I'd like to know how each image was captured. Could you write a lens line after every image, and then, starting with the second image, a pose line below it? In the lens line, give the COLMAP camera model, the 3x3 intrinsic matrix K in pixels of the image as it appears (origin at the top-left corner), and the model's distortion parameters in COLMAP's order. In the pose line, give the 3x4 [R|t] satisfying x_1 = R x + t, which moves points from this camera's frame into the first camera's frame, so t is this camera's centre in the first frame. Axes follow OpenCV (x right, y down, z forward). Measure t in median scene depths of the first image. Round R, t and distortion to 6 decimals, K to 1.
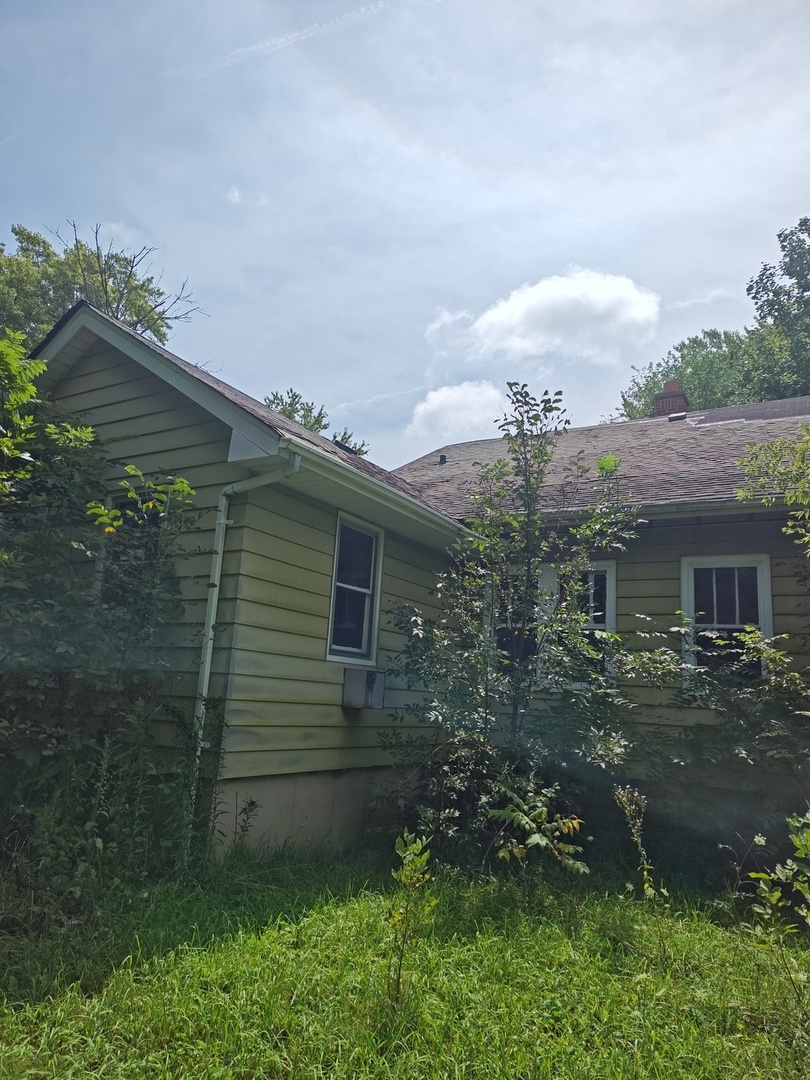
lens RADIAL K [[738.2, 0, 405.0], [0, 738.2, 540.0], [0, 0, 1]] dist [0.018926, -0.004418]
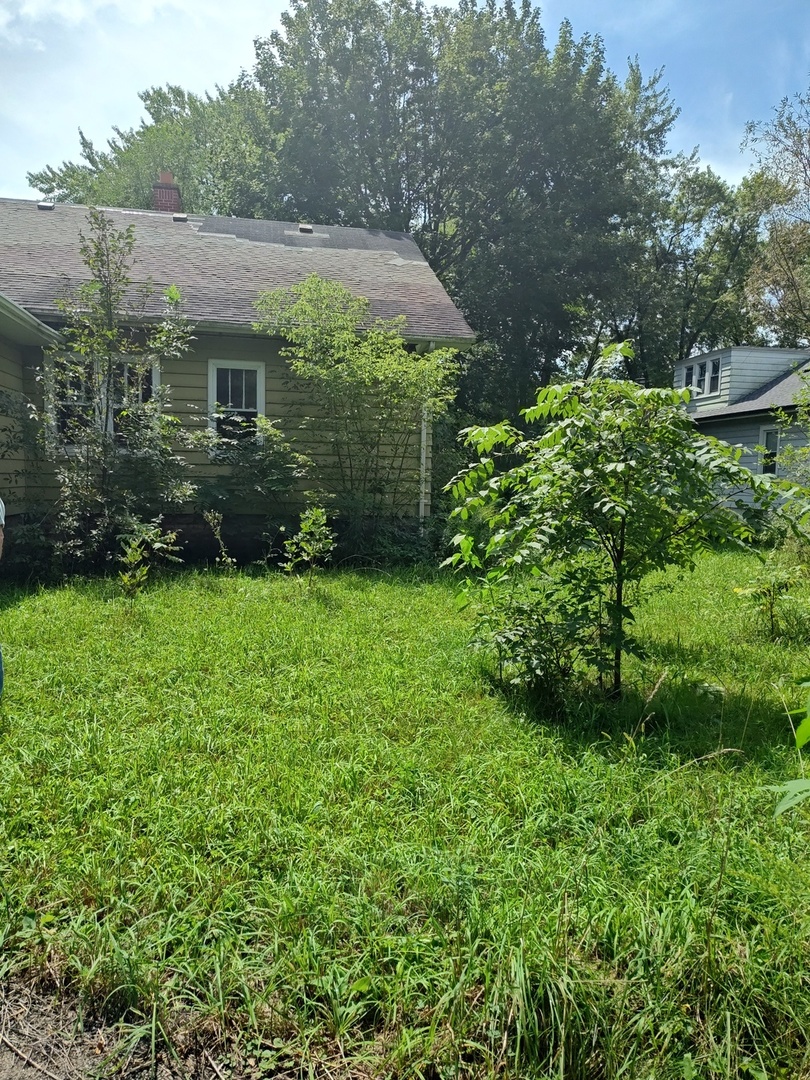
lens RADIAL K [[738.2, 0, 405.0], [0, 738.2, 540.0], [0, 0, 1]] dist [0.018926, -0.004418]
pose [[0.752117, -0.101988, 0.651090, -0.301474], [-0.113686, 0.953064, 0.280616, -0.088275], [-0.649150, -0.285076, 0.705221, -0.334549]]
